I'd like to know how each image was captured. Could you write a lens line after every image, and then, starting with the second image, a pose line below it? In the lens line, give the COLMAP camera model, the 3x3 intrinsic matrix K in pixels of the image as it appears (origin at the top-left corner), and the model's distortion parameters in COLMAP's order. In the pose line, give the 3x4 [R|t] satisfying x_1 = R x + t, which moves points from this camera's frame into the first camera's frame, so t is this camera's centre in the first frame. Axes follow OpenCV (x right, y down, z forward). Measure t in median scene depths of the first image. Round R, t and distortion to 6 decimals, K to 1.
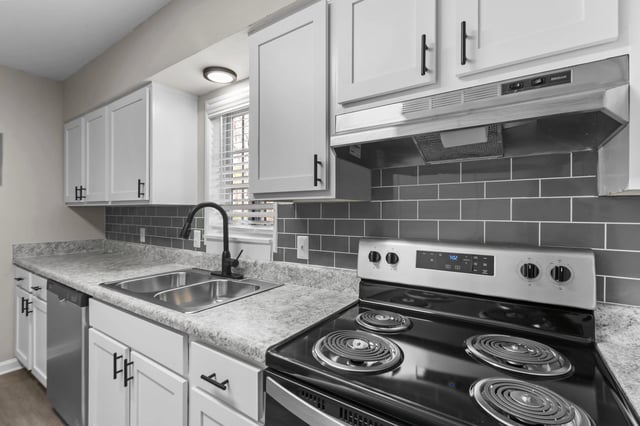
lens RADIAL K [[295.6, 0, 320.0], [0, 295.6, 213.0], [0, 0, 1]] dist [-0.000326, 0.000236]
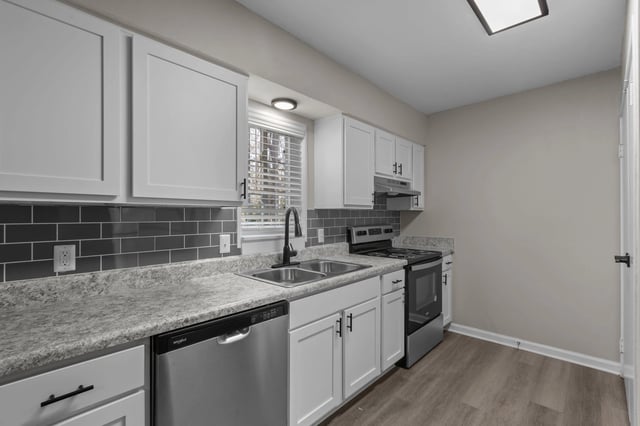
lens RADIAL K [[295.6, 0, 320.0], [0, 295.6, 213.0], [0, 0, 1]] dist [-0.000326, 0.000236]
pose [[0.154247, 0.001262, 0.988031, -1.649070], [0.002149, 0.999996, -0.001613, -0.010384], [-0.988030, 0.002372, 0.154244, 0.704013]]
